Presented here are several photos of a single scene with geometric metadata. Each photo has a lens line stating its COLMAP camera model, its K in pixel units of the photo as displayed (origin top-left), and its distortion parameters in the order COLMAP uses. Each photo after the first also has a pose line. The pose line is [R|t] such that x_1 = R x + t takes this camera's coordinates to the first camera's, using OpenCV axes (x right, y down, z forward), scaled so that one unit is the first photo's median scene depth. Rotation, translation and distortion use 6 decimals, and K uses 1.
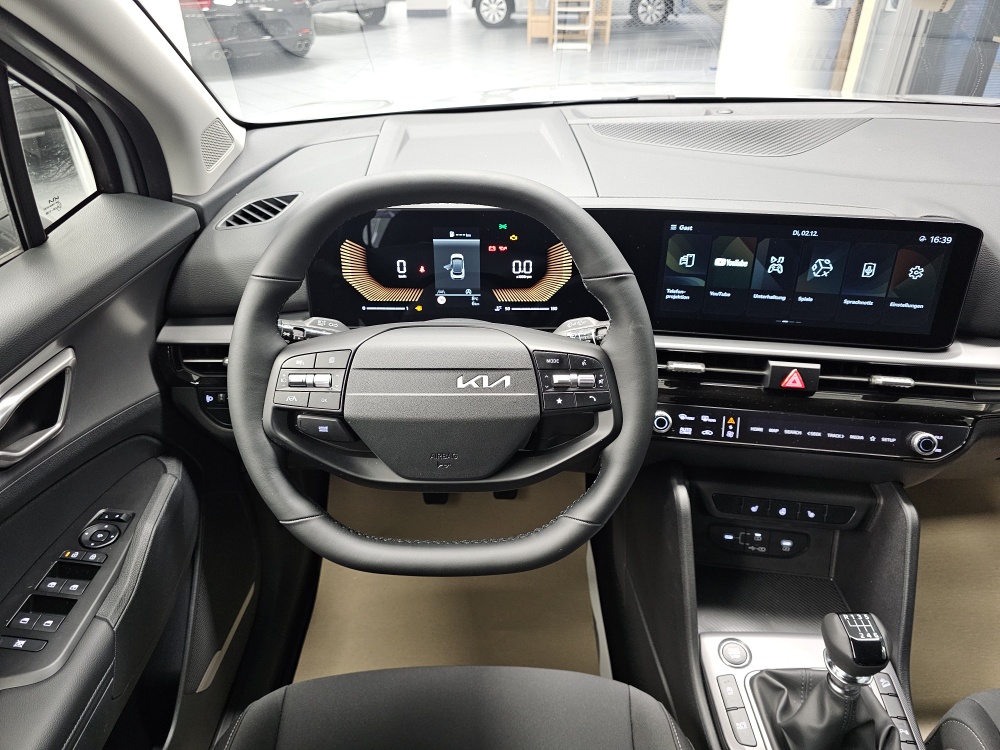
lens RADIAL K [[675.8, 0, 502.3], [0, 675.8, 369.5], [0, 0, 1]] dist [0.049063, -0.047283]
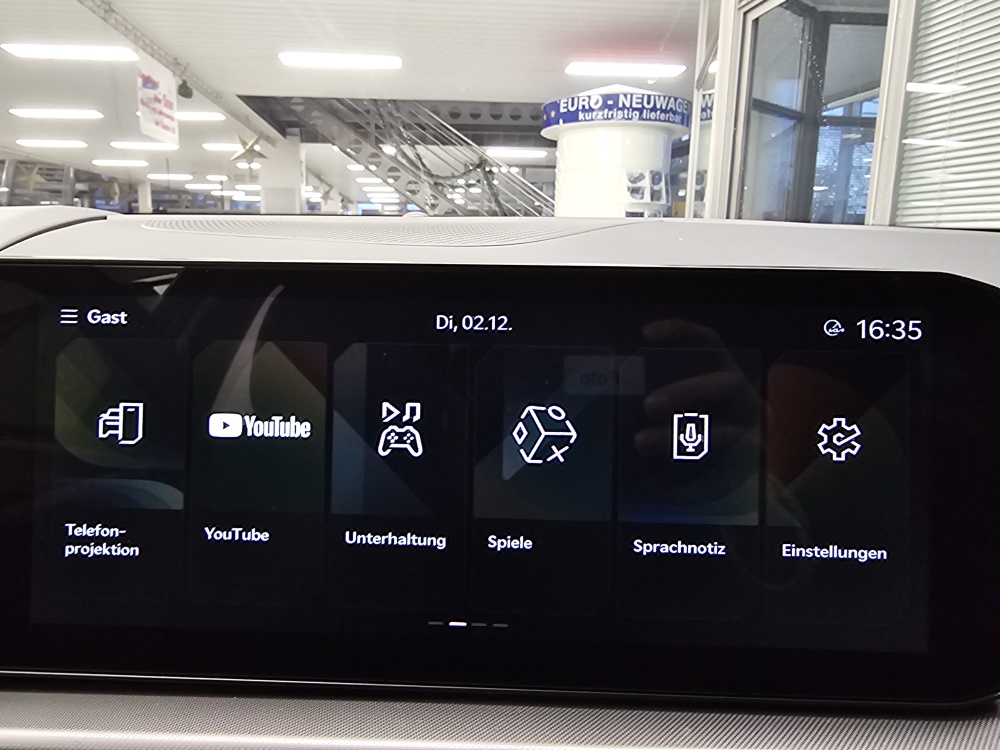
lens RADIAL K [[708.3, 0, 452.3], [0, 708.3, 365.5], [0, 0, 1]] dist [0.001338, 0.003442]
pose [[0.993441, -0.001891, 0.114330, 0.381858], [0.046310, 0.920843, -0.387174, -0.055890], [-0.104548, 0.389929, 0.914891, 0.685965]]
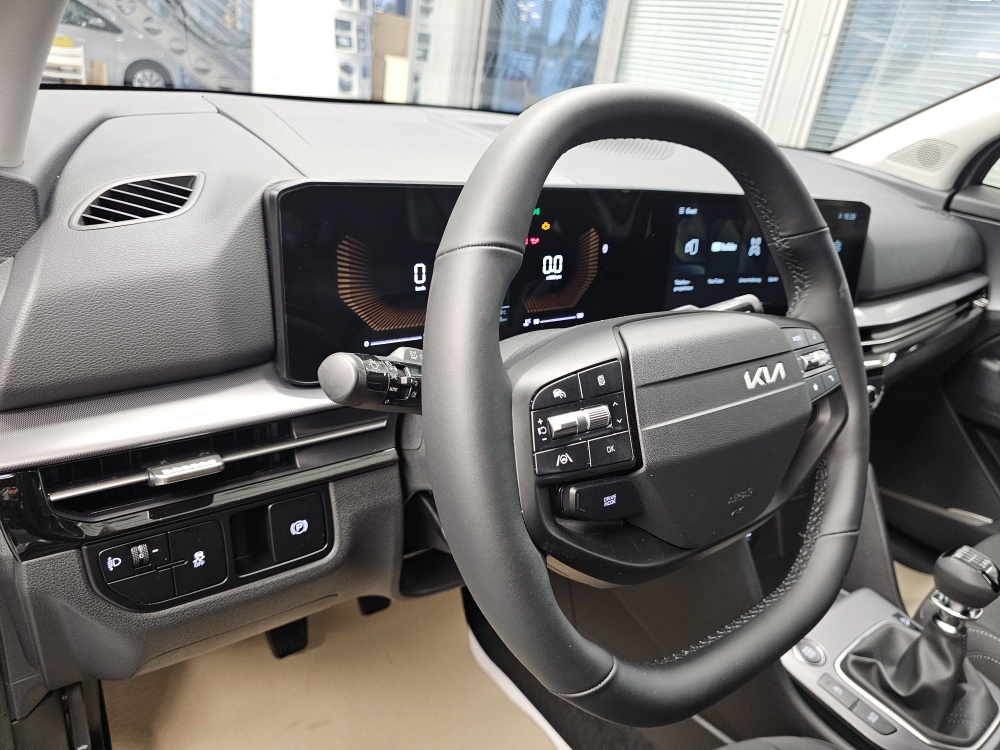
lens RADIAL K [[690.5, 0, 504.4], [0, 690.5, 372.4], [0, 0, 1]] dist [-0.003002, -0.005224]
pose [[0.780650, -0.147362, 0.607346, -0.517222], [0.215314, 0.975725, -0.040010, -0.012043], [-0.586707, 0.162004, 0.793429, 0.433806]]
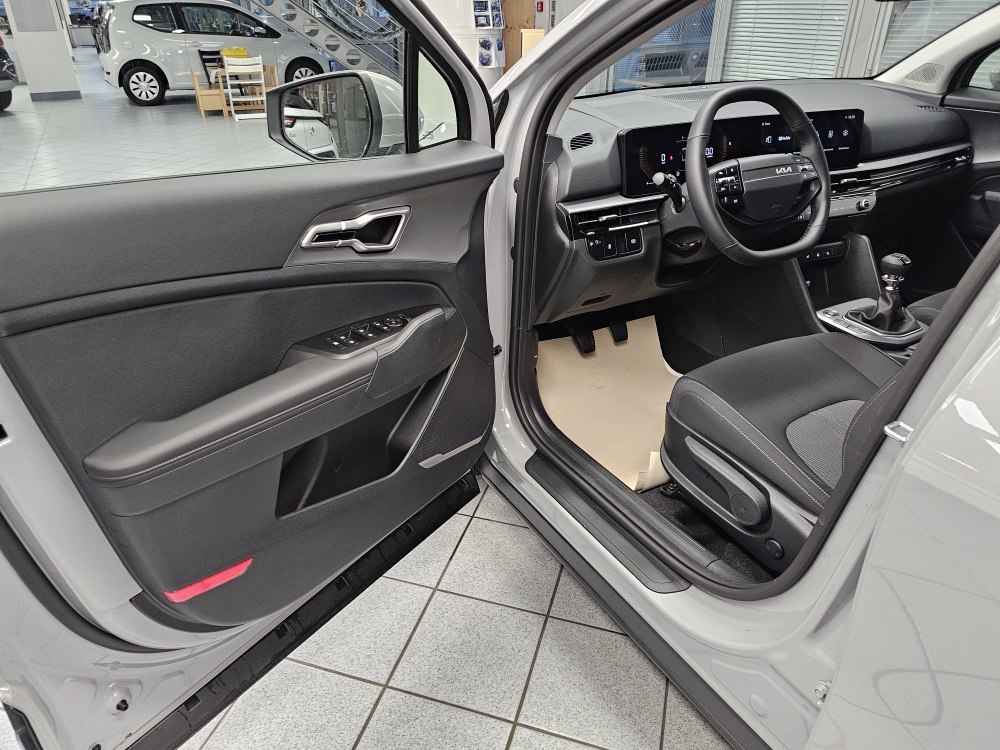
lens RADIAL K [[672.6, 0, 500.0], [0, 672.6, 375.0], [0, 0, 1]] dist [0.043813, -0.042671]
pose [[0.864607, -0.239196, 0.441859, -1.583470], [0.274385, 0.961480, -0.016414, 0.355620], [-0.420912, 0.135431, 0.896934, -0.464417]]
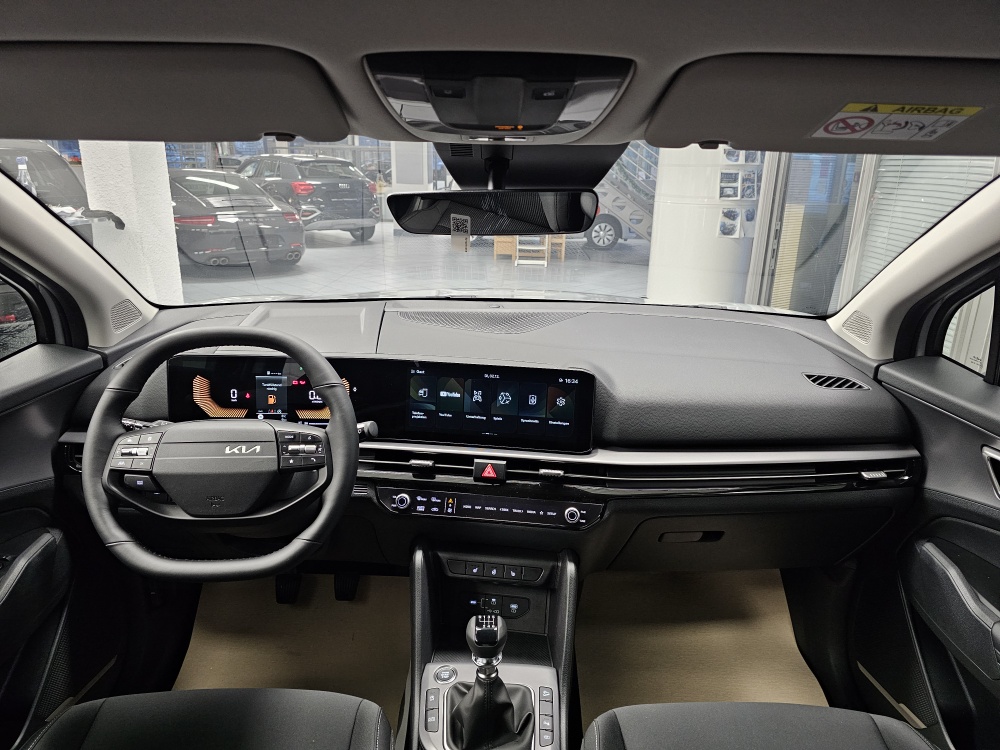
lens RADIAL K [[659.9, 0, 500.1], [0, 659.9, 370.6], [0, 0, 1]] dist [0.089246, -0.103935]
pose [[0.999632, 0.020351, 0.017921, 0.417790], [-0.014662, 0.961580, -0.274134, 0.197669], [-0.022811, 0.273770, 0.961525, -0.451950]]
